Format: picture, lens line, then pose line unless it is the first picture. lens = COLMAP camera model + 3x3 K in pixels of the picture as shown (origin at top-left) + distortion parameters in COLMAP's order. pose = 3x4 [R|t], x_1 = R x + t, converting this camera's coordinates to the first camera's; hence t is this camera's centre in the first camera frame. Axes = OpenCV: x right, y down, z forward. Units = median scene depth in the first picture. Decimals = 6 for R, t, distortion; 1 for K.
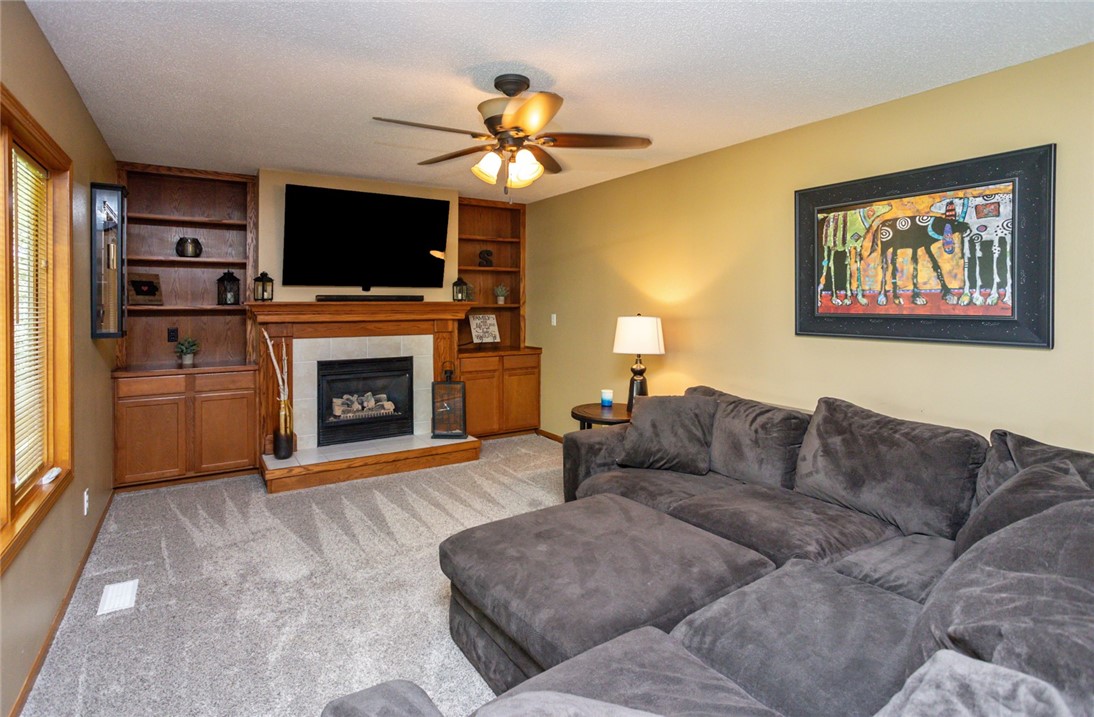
lens RADIAL K [[571.9, 0, 561.3], [0, 571.9, 304.2], [0, 0, 1]] dist [-0.007319, 0.003413]
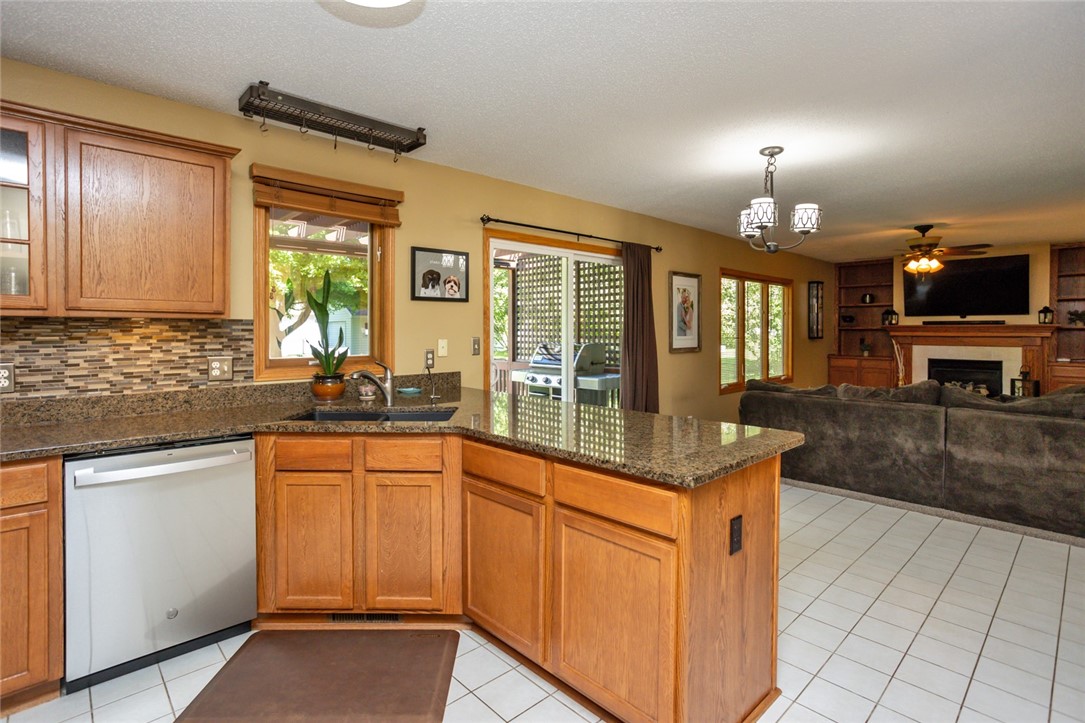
lens RADIAL K [[550.8, 0, 528.3], [0, 550.8, 333.9], [0, 0, 1]] dist [-0.006985, 0.007201]
pose [[0.186897, 0.006911, -0.982355, 0.984743], [-0.003408, 0.999974, 0.006387, 0.016556], [0.982374, 0.002154, 0.186916, -0.519688]]
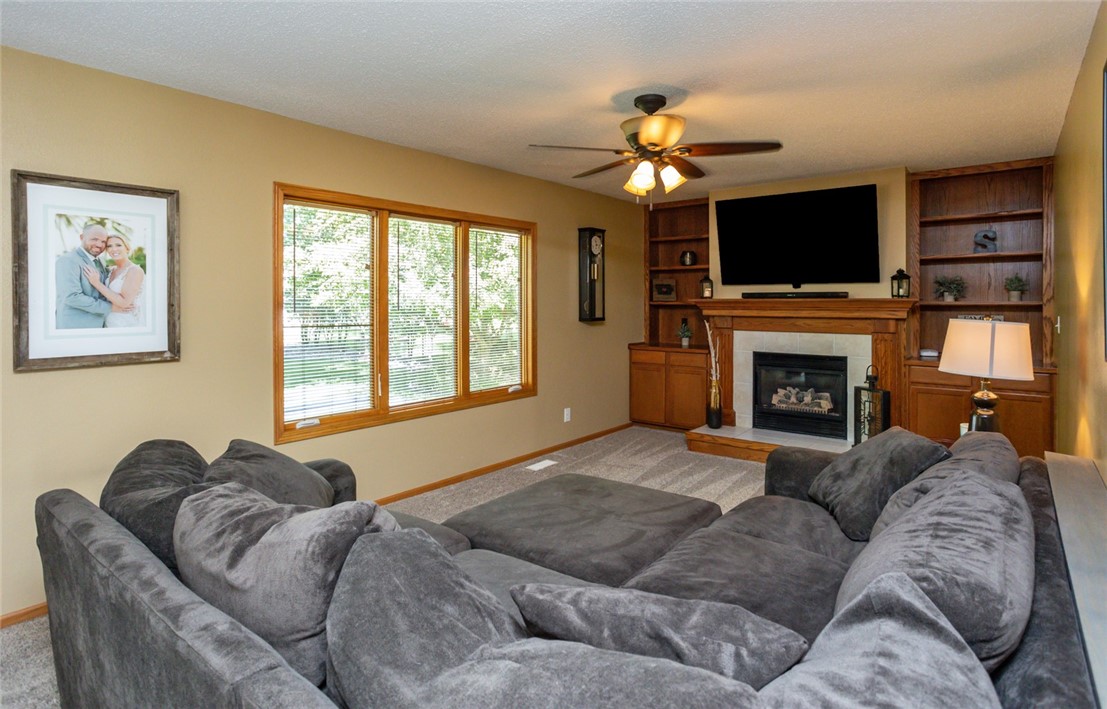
lens RADIAL K [[575.2, 0, 598.5], [0, 575.2, 295.4], [0, 0, 1]] dist [-0.019145, -0.000169]
pose [[0.339846, -0.007233, -0.940453, 0.519339], [-0.002724, 0.999959, -0.008675, -0.000029], [0.940477, 0.005510, 0.339812, 0.319040]]
